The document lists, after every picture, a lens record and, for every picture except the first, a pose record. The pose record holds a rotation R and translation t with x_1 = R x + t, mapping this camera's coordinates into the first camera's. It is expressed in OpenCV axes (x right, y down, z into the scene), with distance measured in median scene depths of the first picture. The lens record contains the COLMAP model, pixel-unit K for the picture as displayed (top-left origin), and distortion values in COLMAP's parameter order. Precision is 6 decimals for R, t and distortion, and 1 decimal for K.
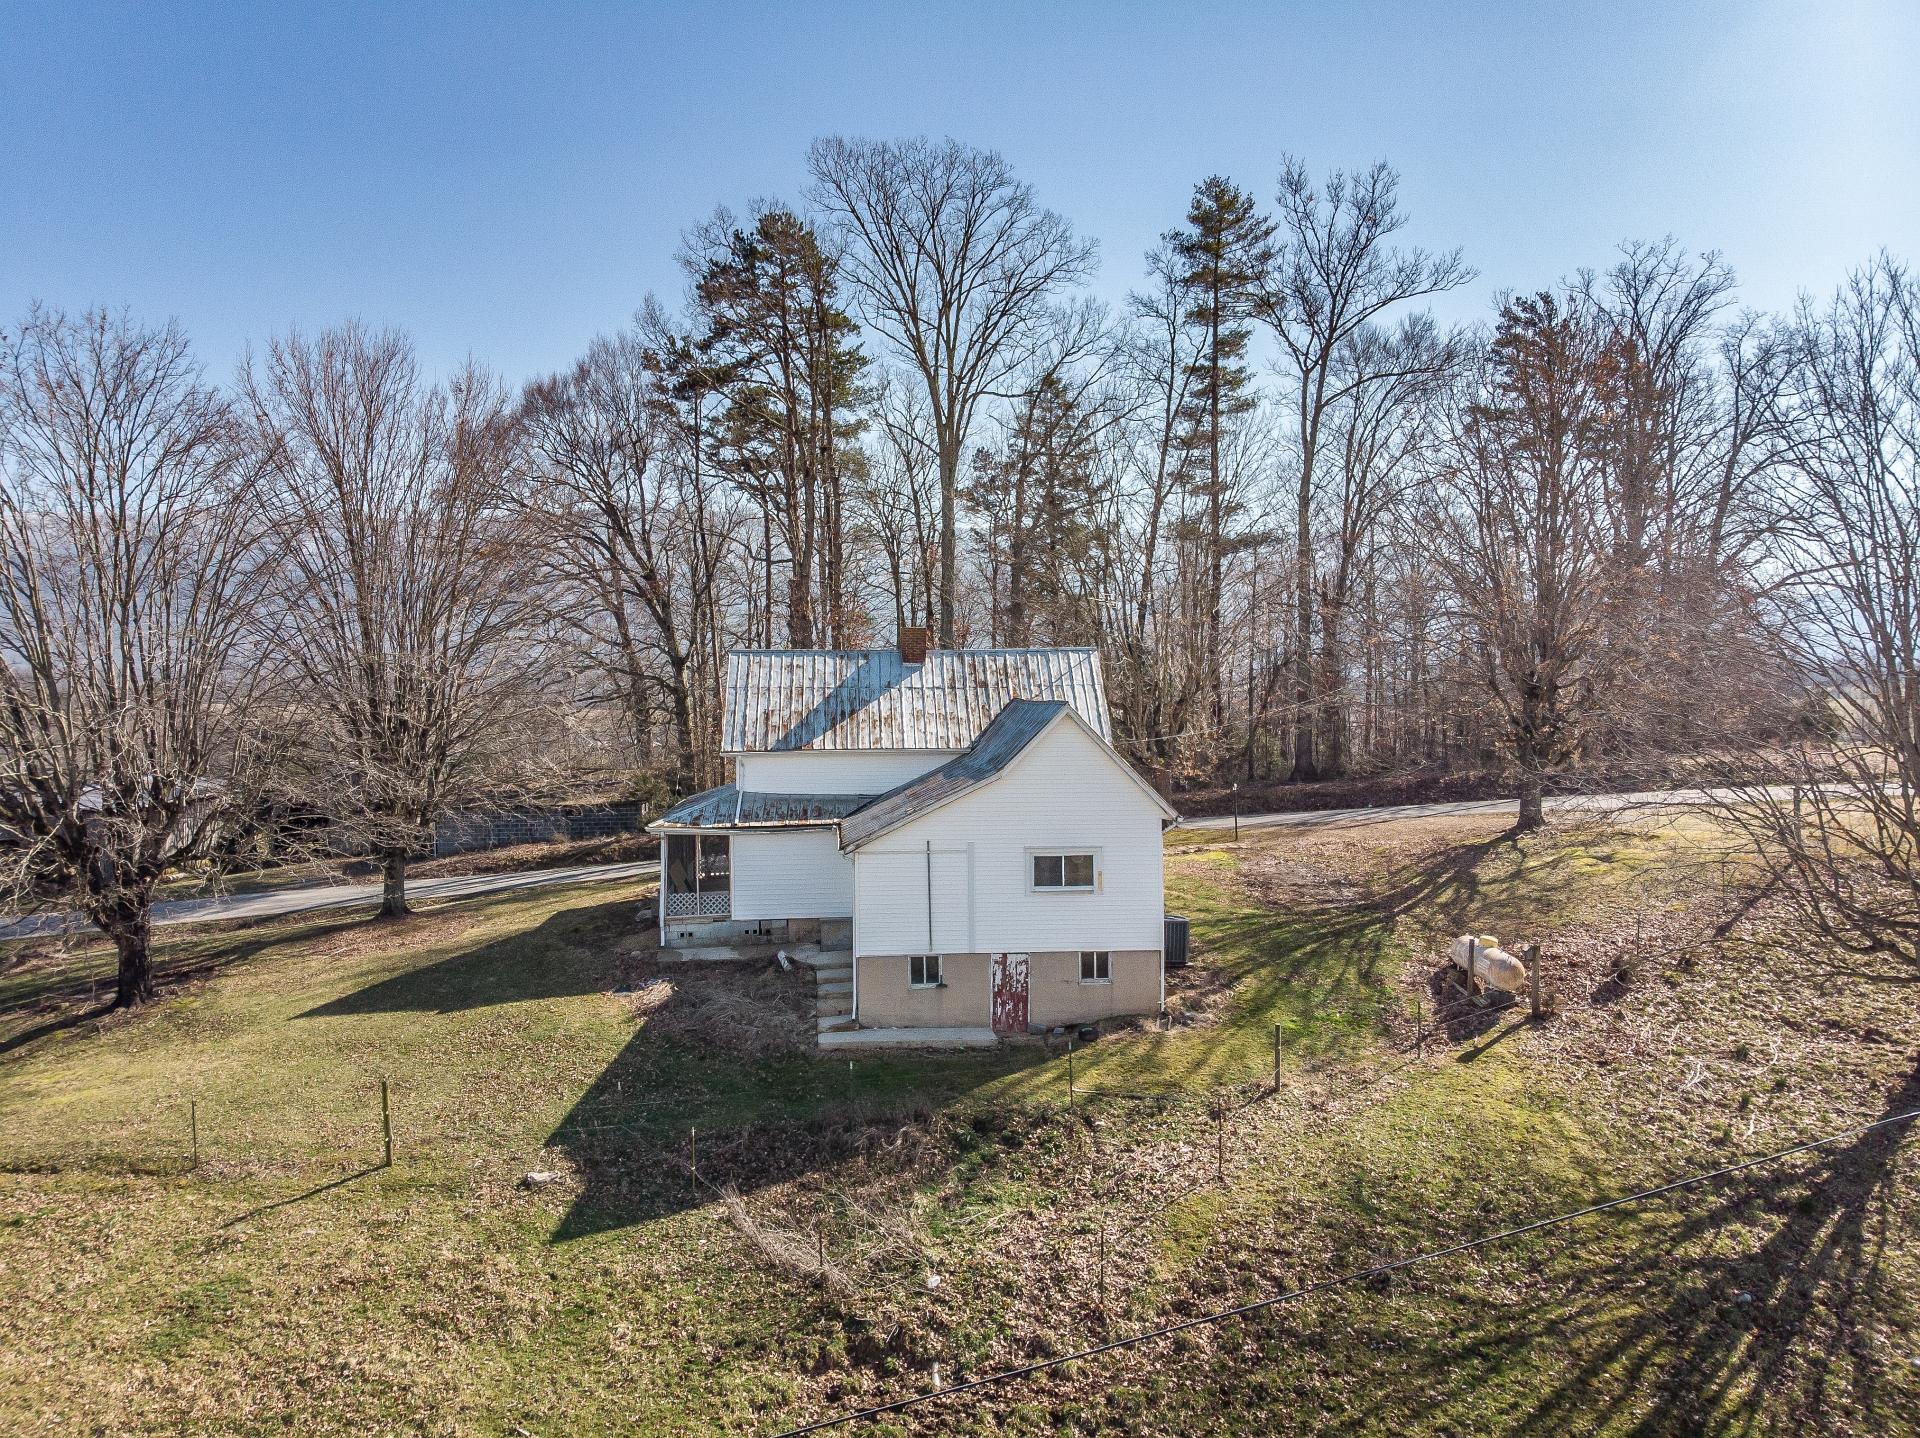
lens RADIAL K [[1421.2, 0, 951.4], [0, 1421.2, 725.2], [0, 0, 1]] dist [0.012029, -0.008199]
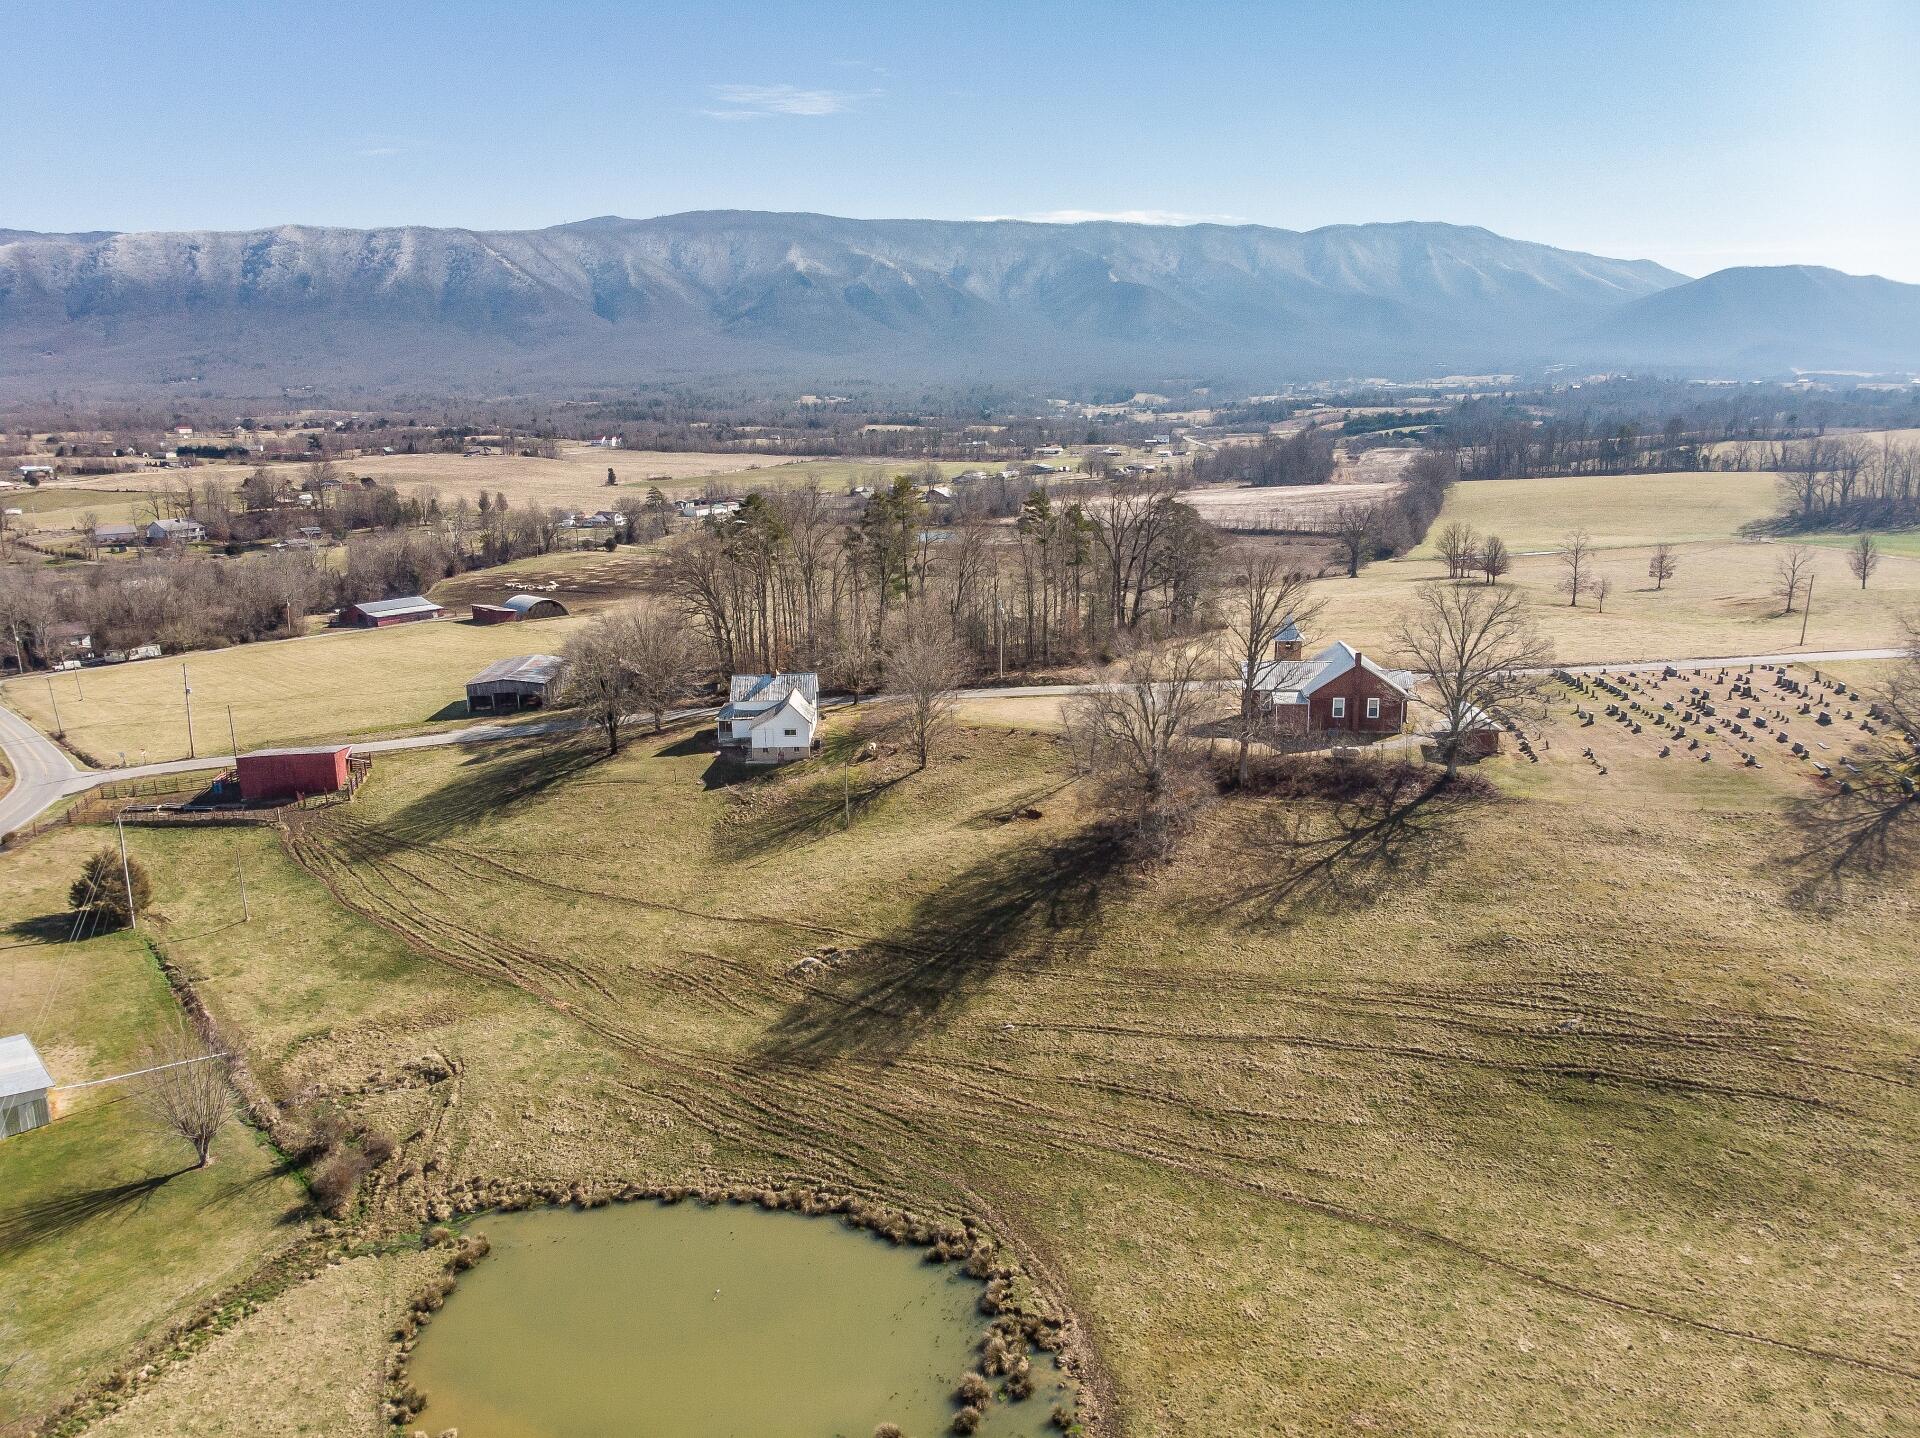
lens RADIAL K [[1421.2, 0, 959.0], [0, 1421.2, 691.3], [0, 0, 1]] dist [0.012029, -0.008199]
pose [[0.998082, 0.003763, -0.061795, 1.080912], [0.007682, 0.982910, 0.183927, -1.066622], [0.061431, -0.184049, 0.980995, -4.346869]]
